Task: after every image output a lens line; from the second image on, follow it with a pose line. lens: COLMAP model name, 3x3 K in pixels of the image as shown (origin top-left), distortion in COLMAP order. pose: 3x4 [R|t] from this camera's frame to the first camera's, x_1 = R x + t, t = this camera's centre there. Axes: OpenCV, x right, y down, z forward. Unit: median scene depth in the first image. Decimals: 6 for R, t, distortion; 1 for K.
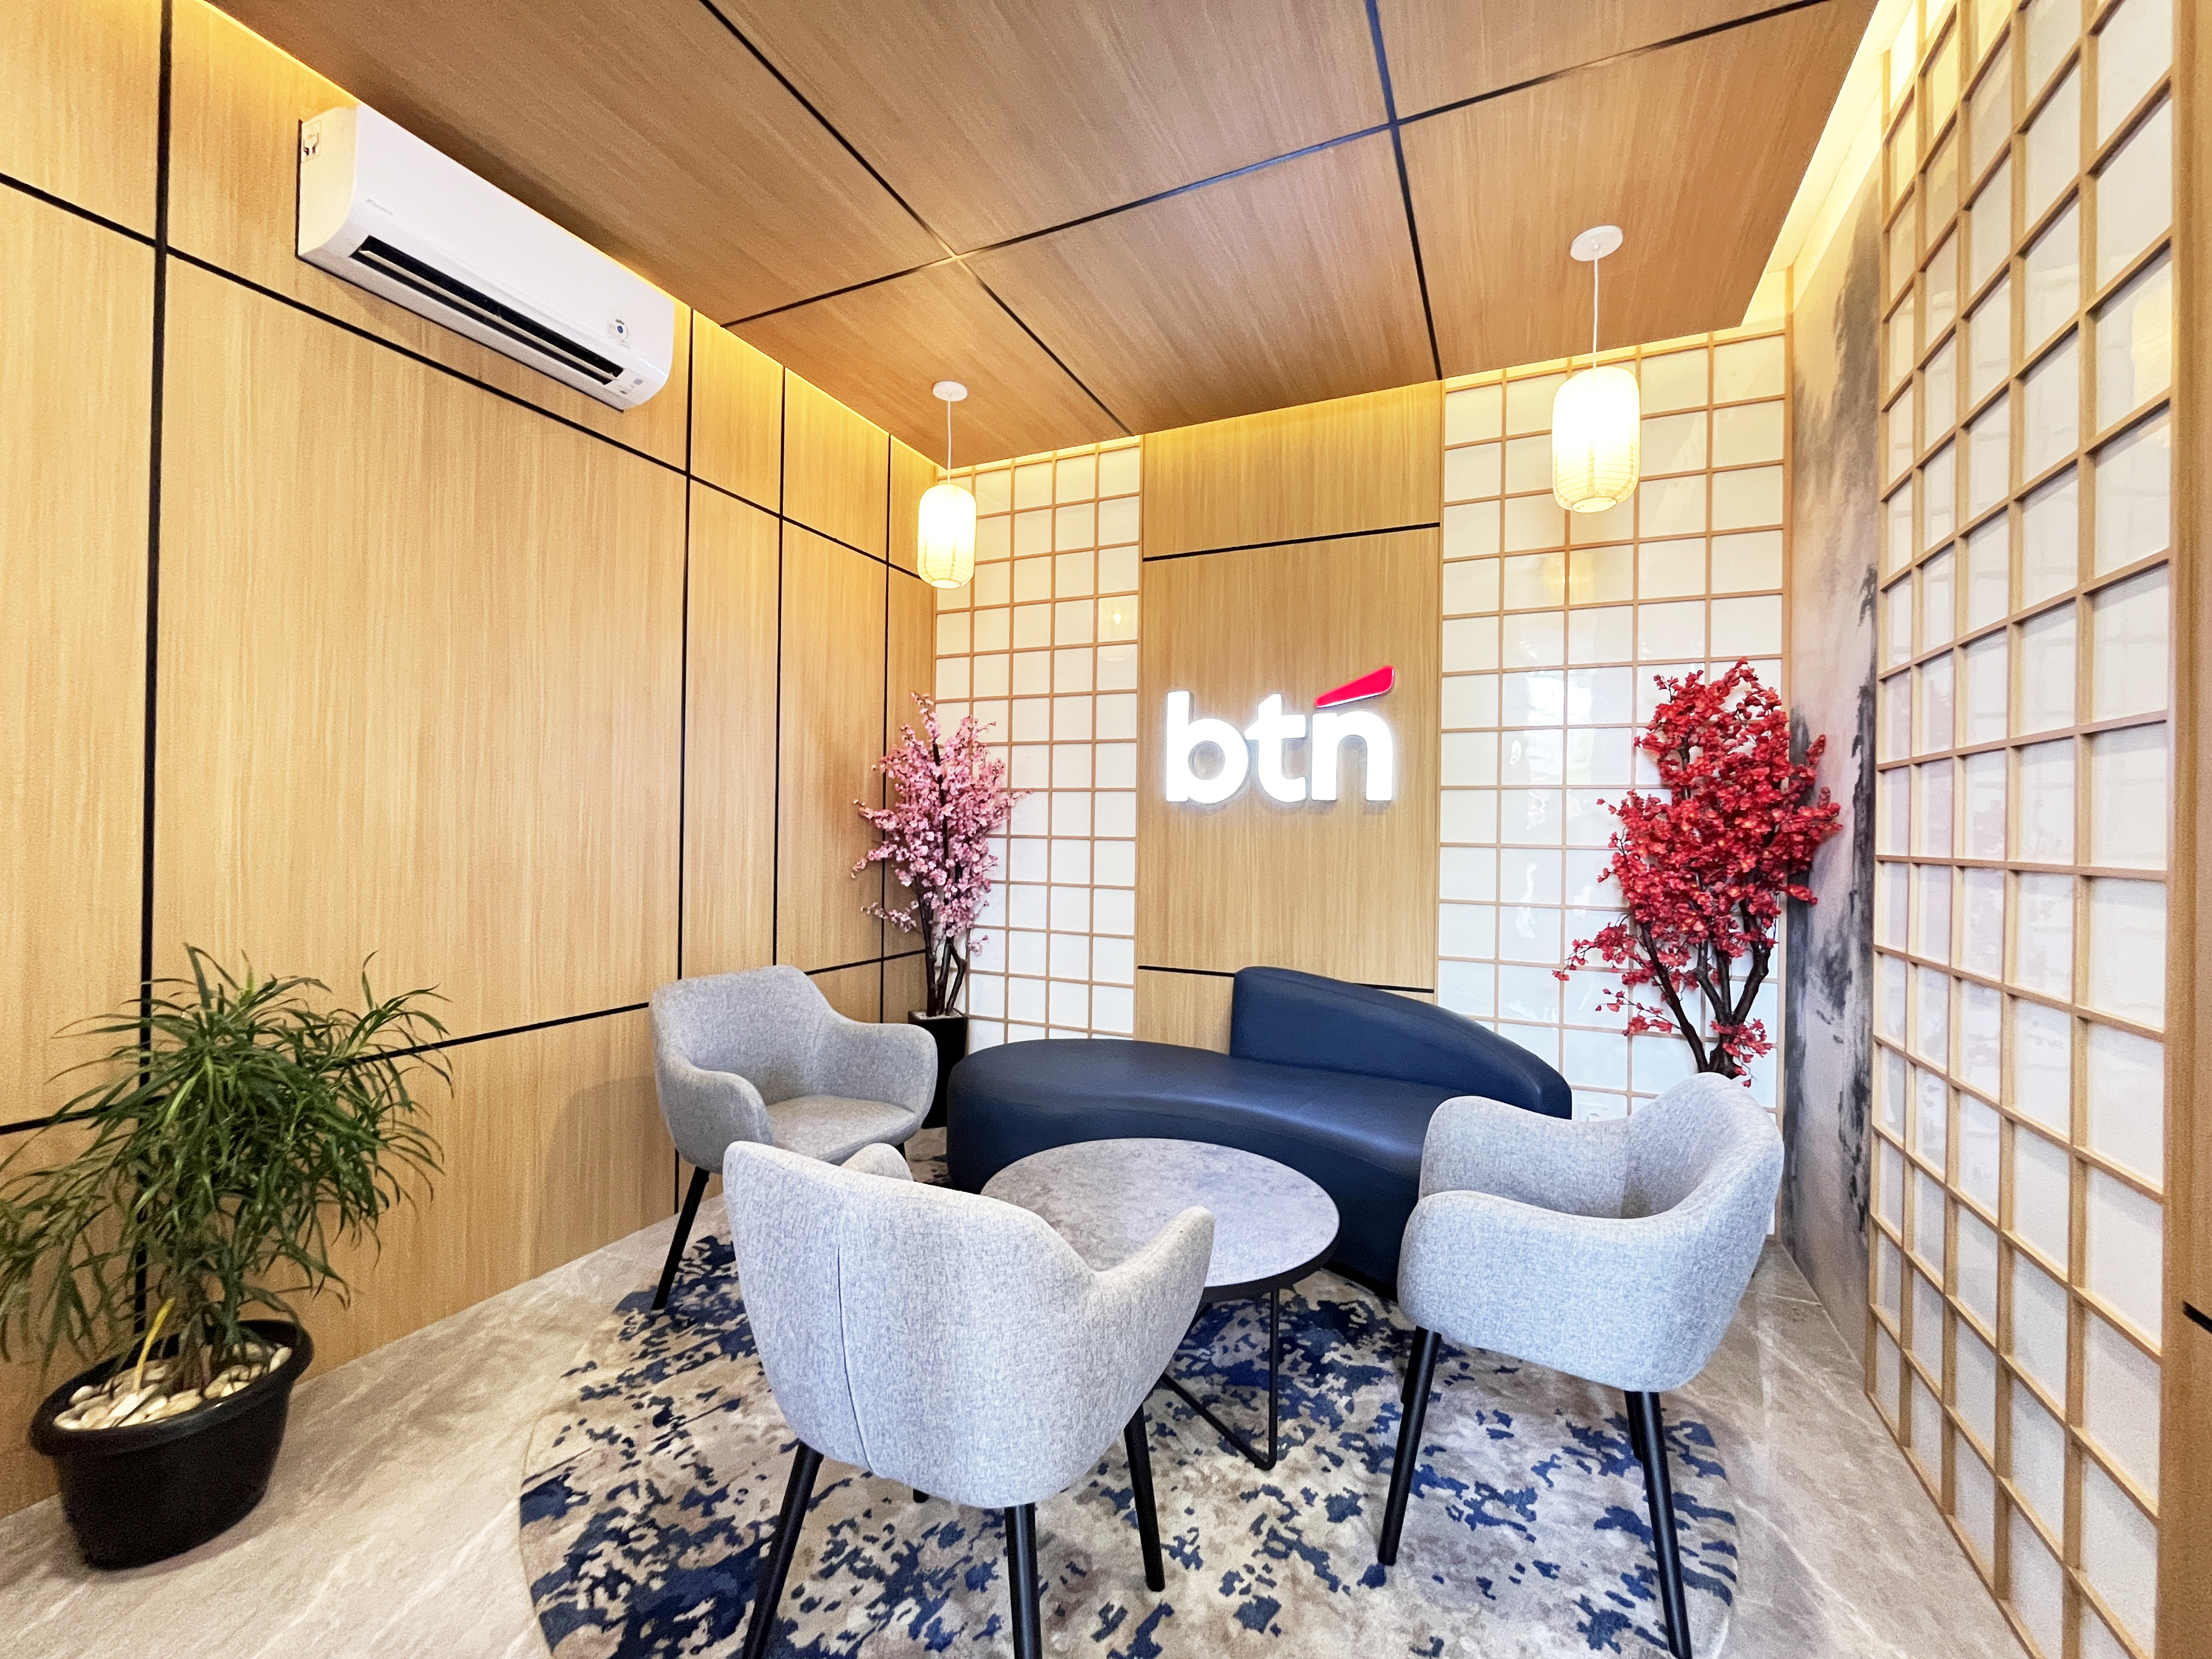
lens RADIAL K [[901.2, 0, 1106.0], [0, 901.2, 829.5], [0, 0, 1]] dist [-0.002804, -0.000271]
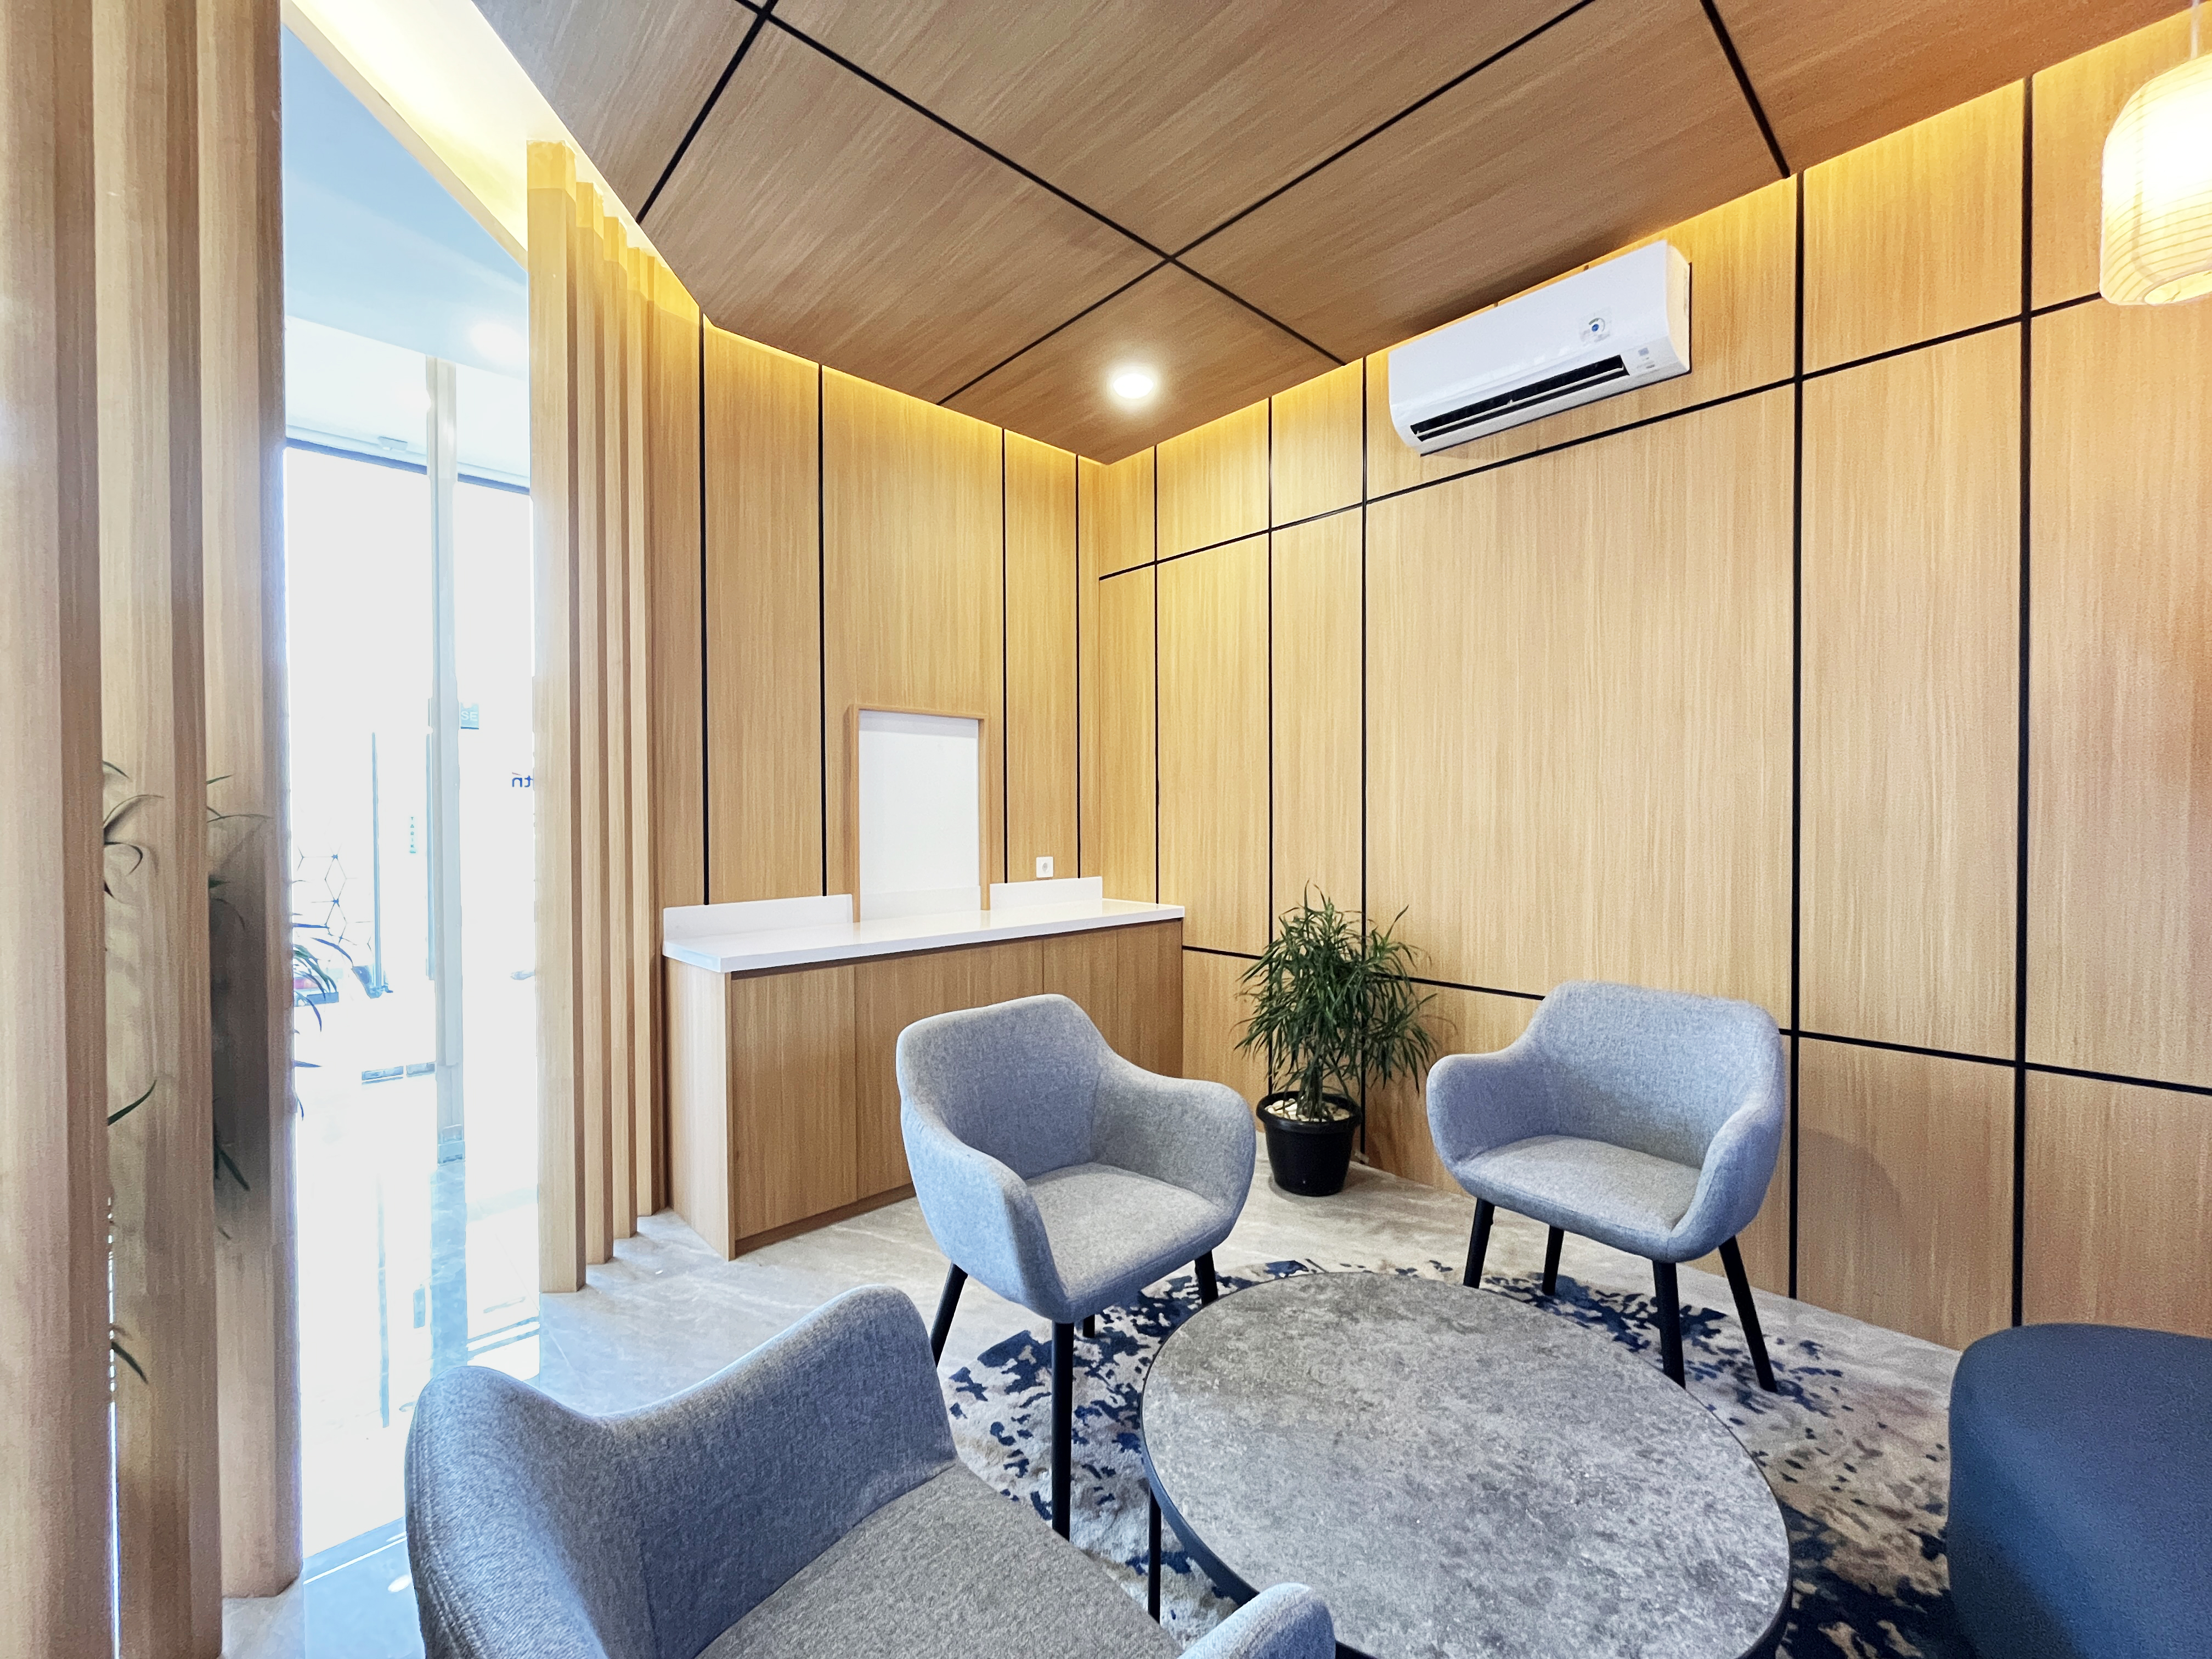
lens RADIAL K [[901.2, 0, 1106.0], [0, 901.2, 829.5], [0, 0, 1]] dist [-0.002804, -0.000271]
pose [[-0.386442, -0.001671, -0.922312, 0.643113], [-0.004150, 0.999991, -0.000073, 0.010395], [0.922304, 0.003799, -0.386445, 0.944202]]
